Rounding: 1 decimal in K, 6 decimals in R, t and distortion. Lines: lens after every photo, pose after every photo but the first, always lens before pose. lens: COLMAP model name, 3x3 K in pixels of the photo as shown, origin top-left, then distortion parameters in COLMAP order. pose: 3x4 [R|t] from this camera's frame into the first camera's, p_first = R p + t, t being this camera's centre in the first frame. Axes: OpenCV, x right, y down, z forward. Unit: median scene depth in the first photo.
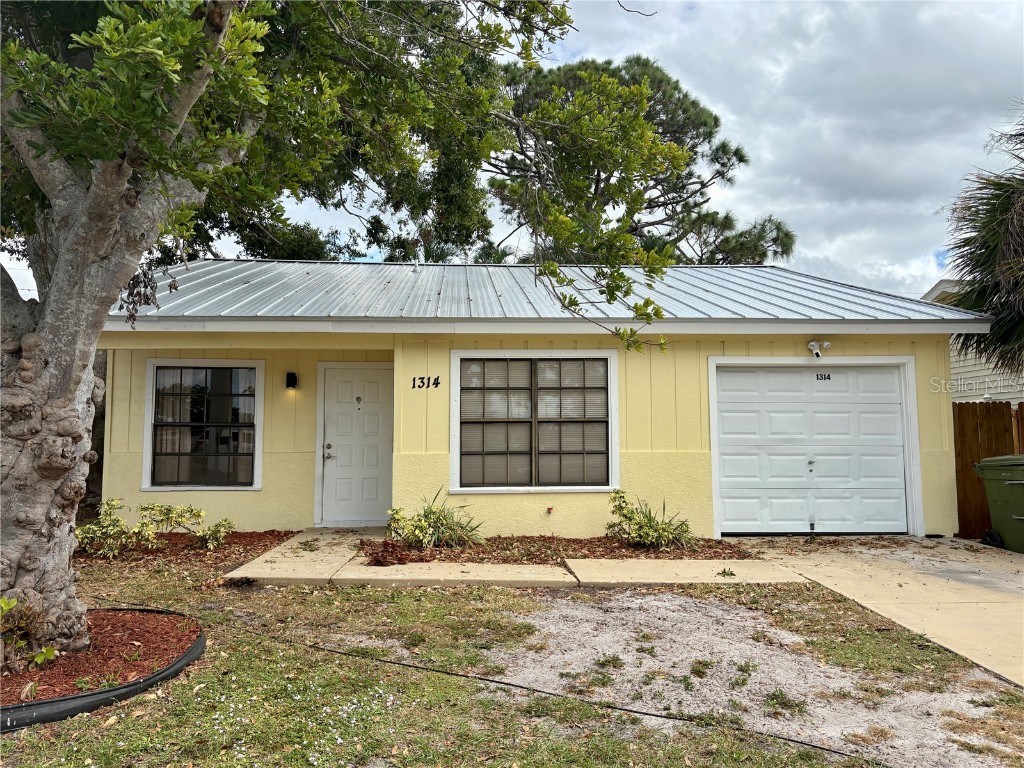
lens RADIAL K [[784.1, 0, 512.0], [0, 784.1, 384.0], [0, 0, 1]] dist [0.056479, -0.074505]
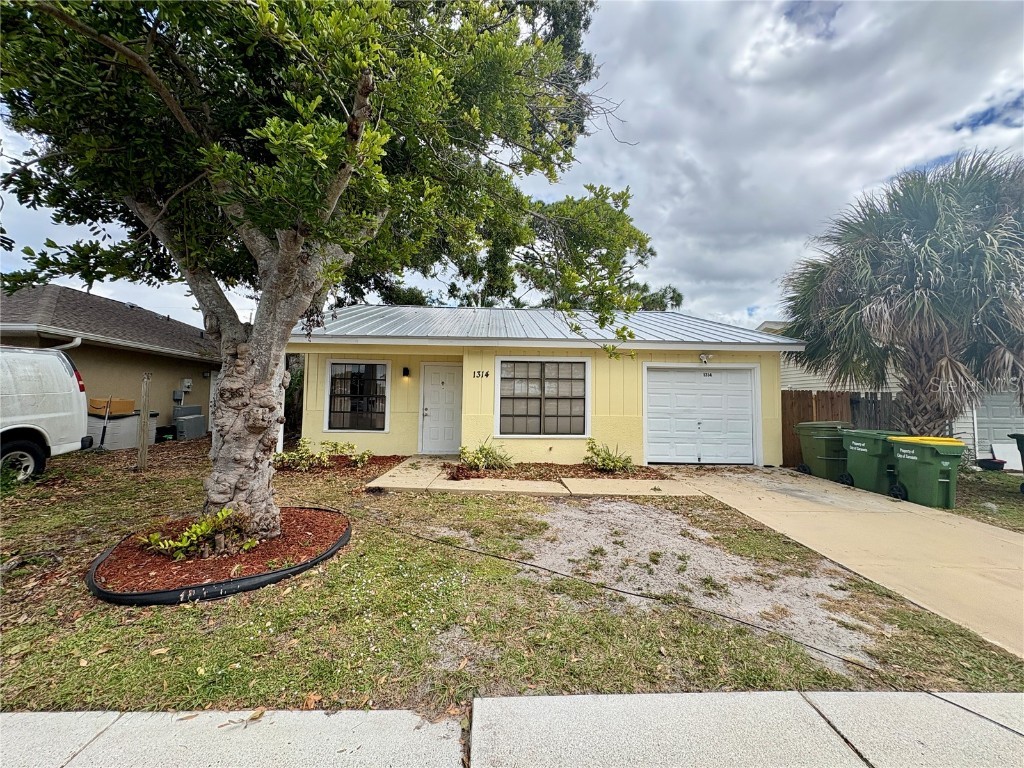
lens RADIAL K [[405.6, 0, 511.3], [0, 405.6, 382.5], [0, 0, 1]] dist [-0.002039, -0.000039]
pose [[0.999615, 0.015877, -0.022735, -0.033585], [-0.015367, 0.999630, 0.022459, -0.008588], [0.023083, -0.022101, 0.999489, 0.143785]]
